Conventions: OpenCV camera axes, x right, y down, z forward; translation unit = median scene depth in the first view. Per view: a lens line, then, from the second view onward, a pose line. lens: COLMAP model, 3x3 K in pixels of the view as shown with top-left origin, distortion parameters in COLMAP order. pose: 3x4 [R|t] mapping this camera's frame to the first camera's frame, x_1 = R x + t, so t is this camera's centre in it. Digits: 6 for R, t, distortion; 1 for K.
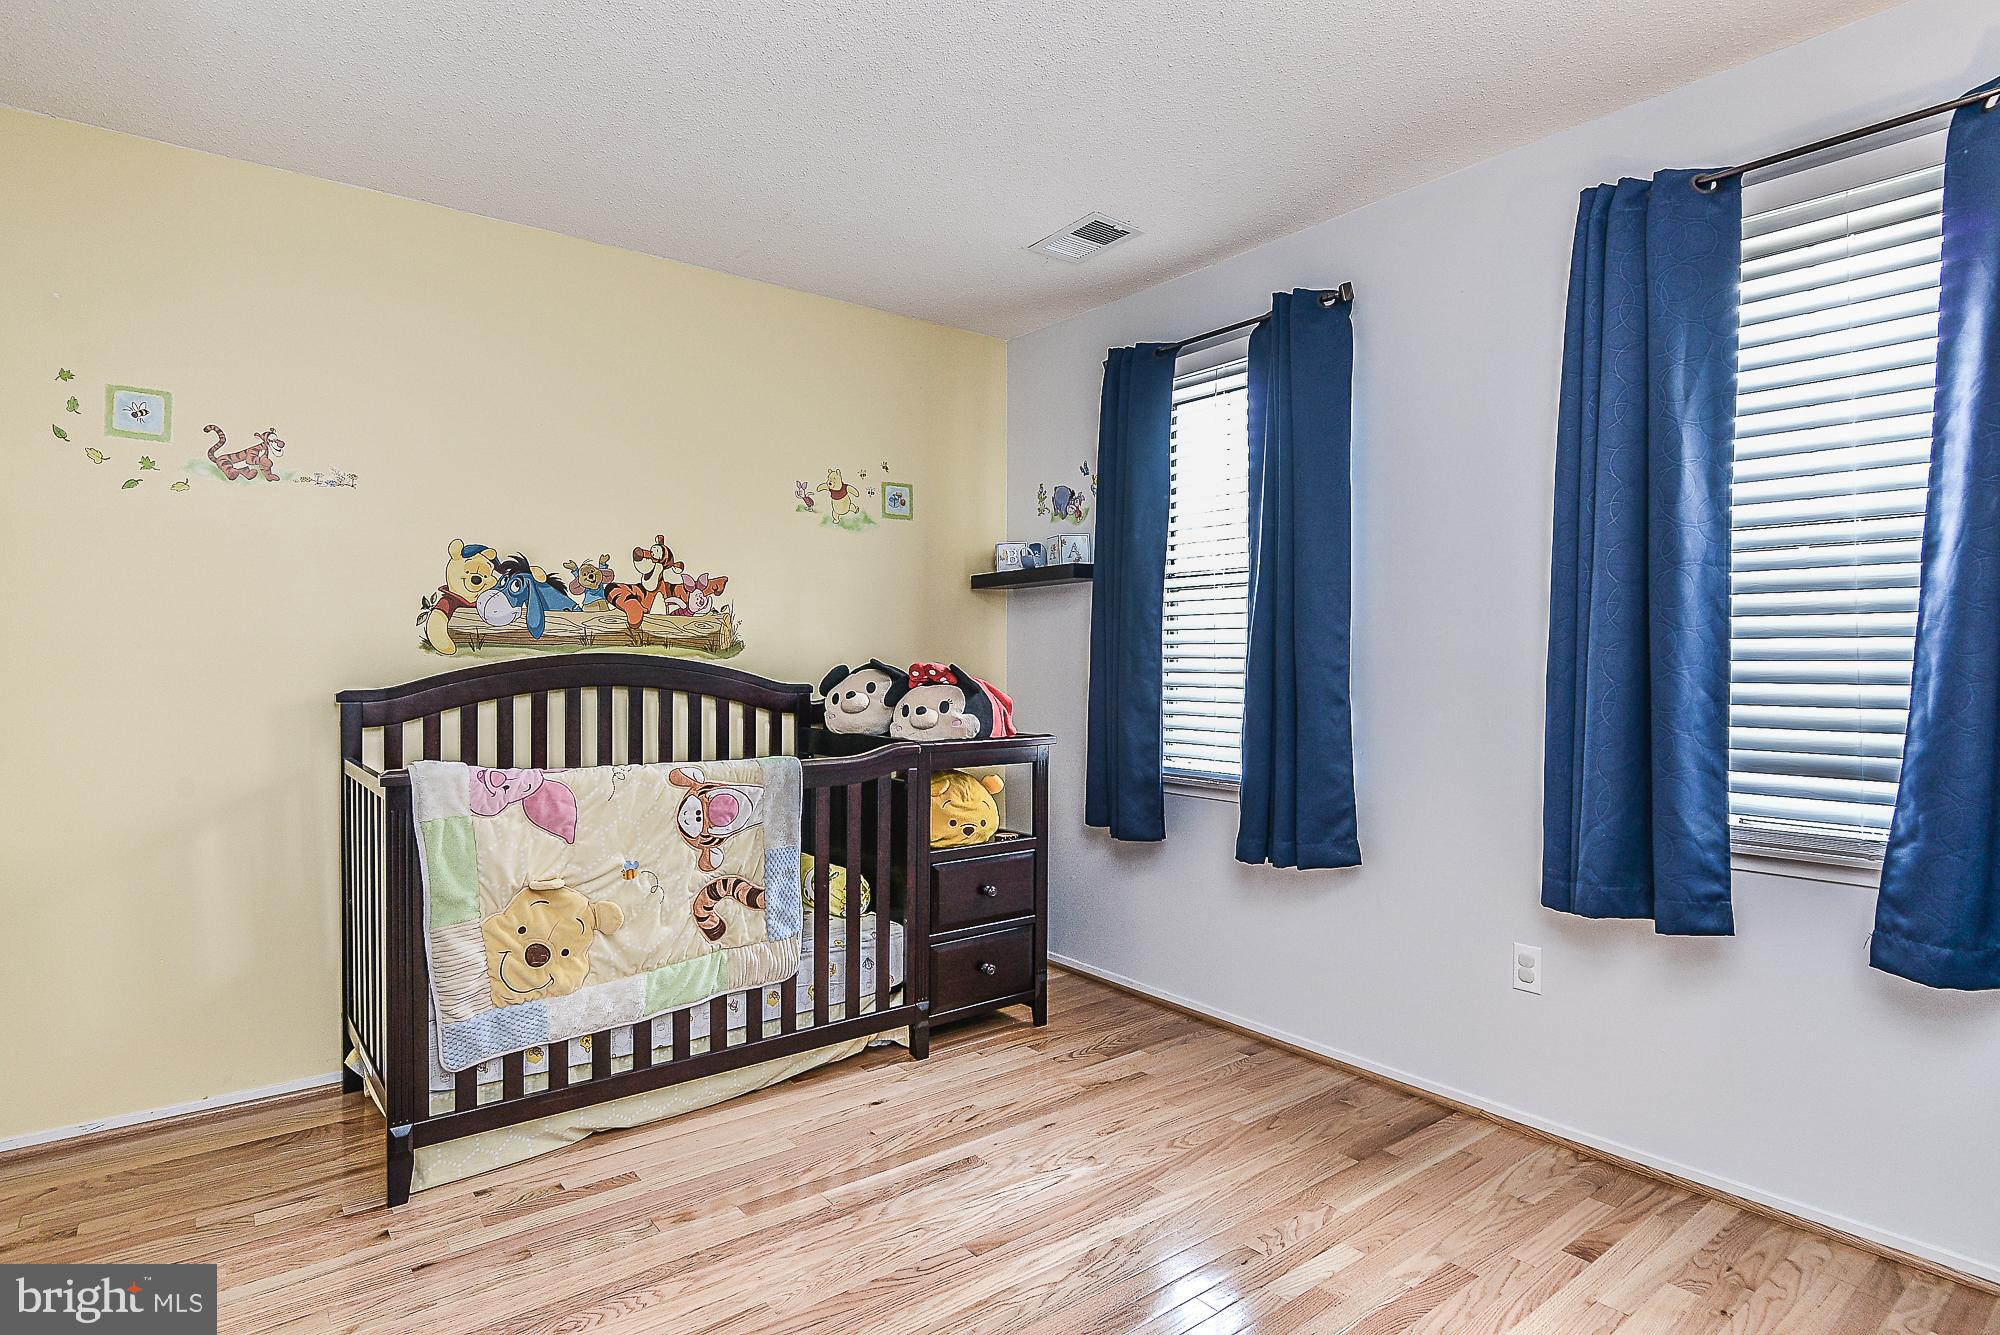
lens RADIAL K [[1078.6, 0, 1004.6], [0, 1078.6, 673.7], [0, 0, 1]] dist [-0.006351, -0.001890]
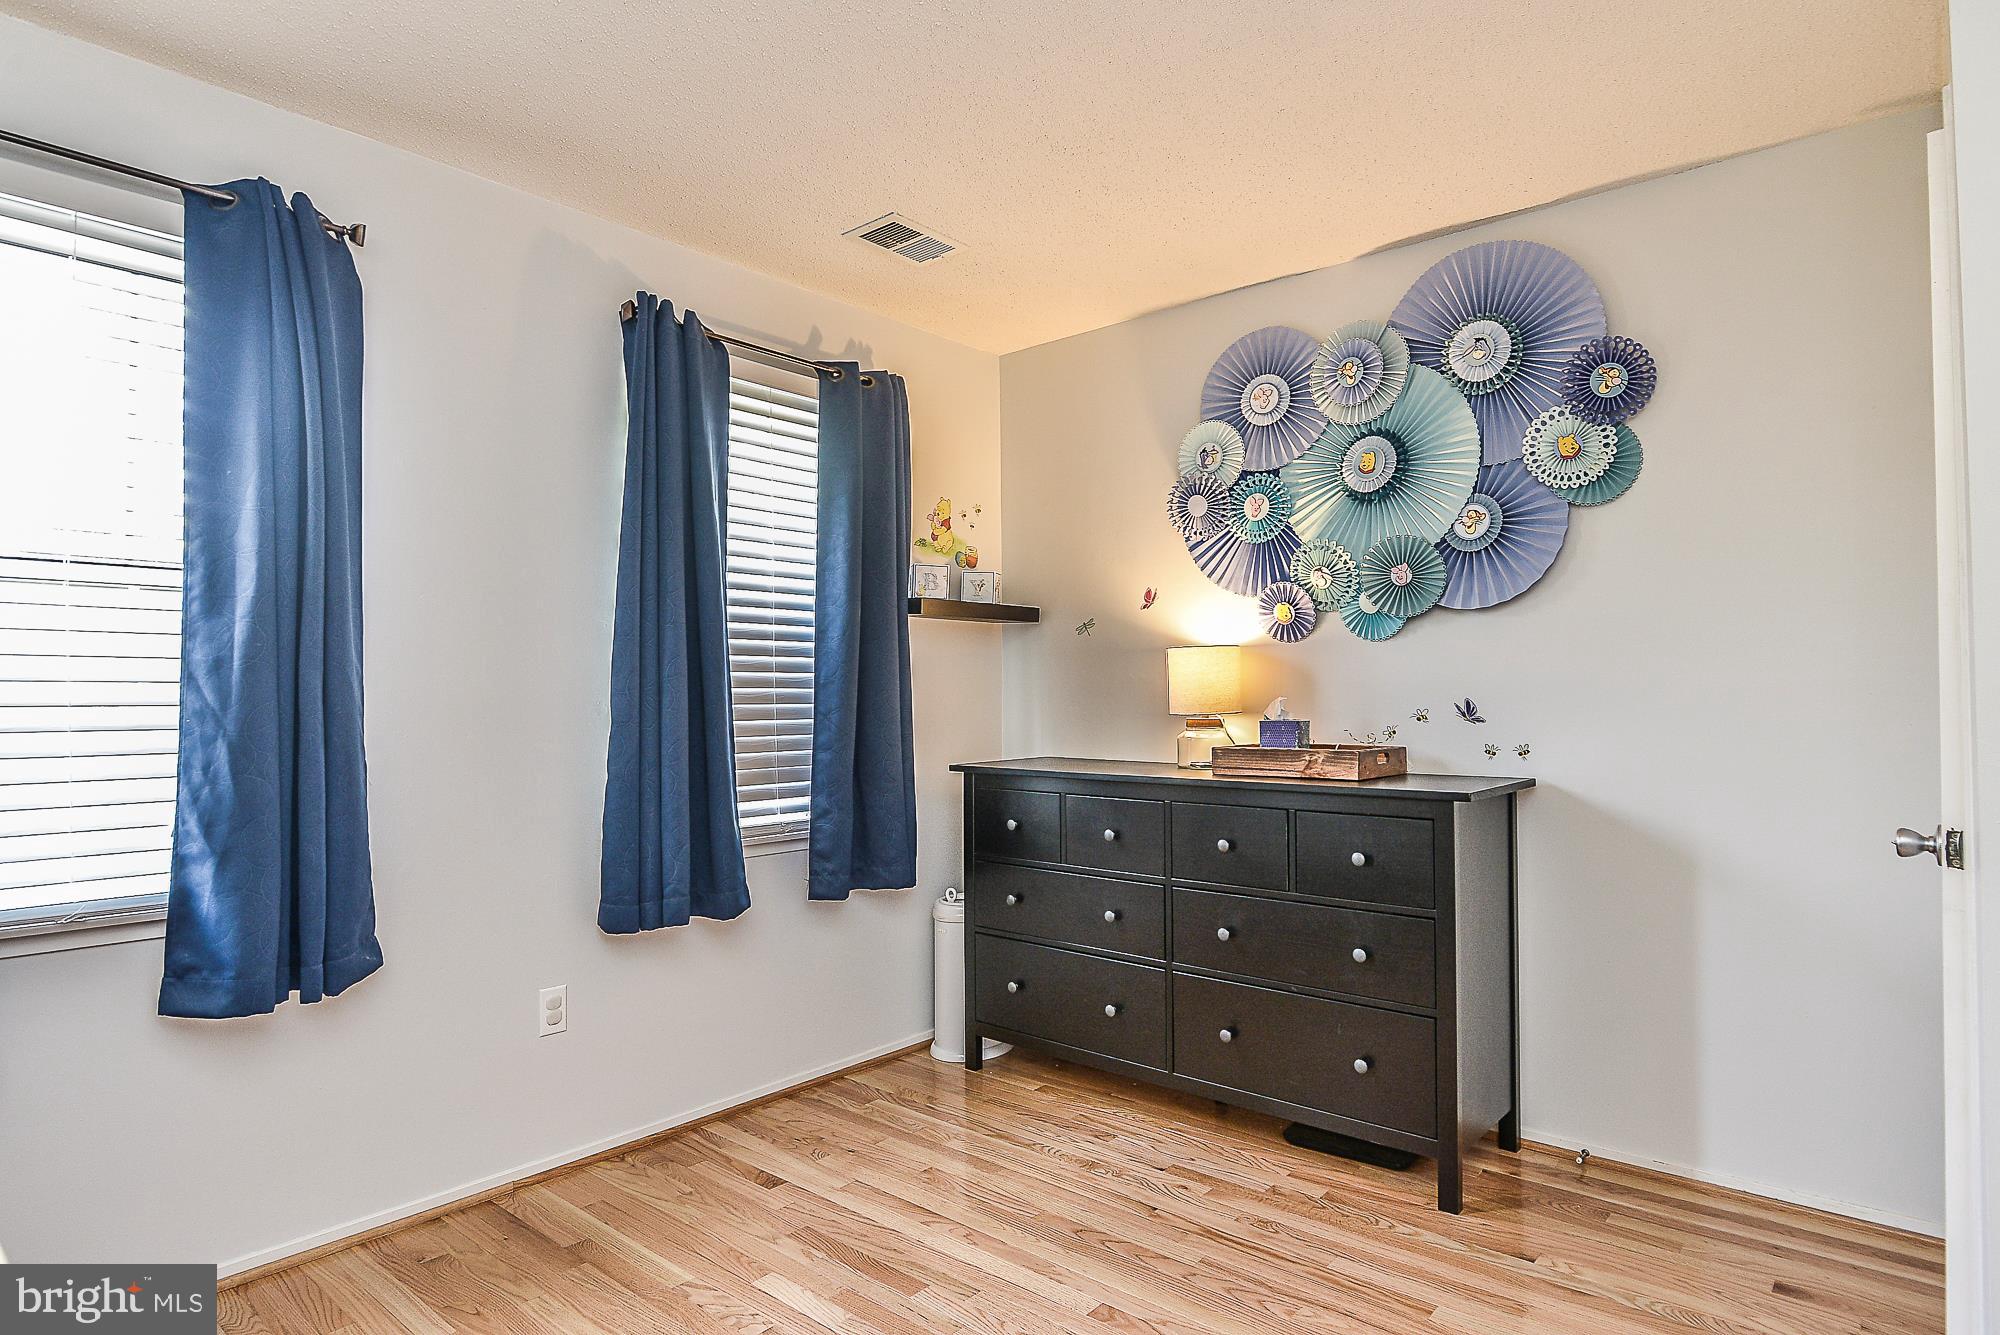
lens RADIAL K [[1078.6, 0, 1004.6], [0, 1078.6, 673.7], [0, 0, 1]] dist [-0.006351, -0.001890]
pose [[-0.196996, 0.025574, 0.980071, -0.911385], [0.020186, 0.999554, -0.022025, -0.016734], [-0.980197, 0.015444, -0.197424, 1.194475]]
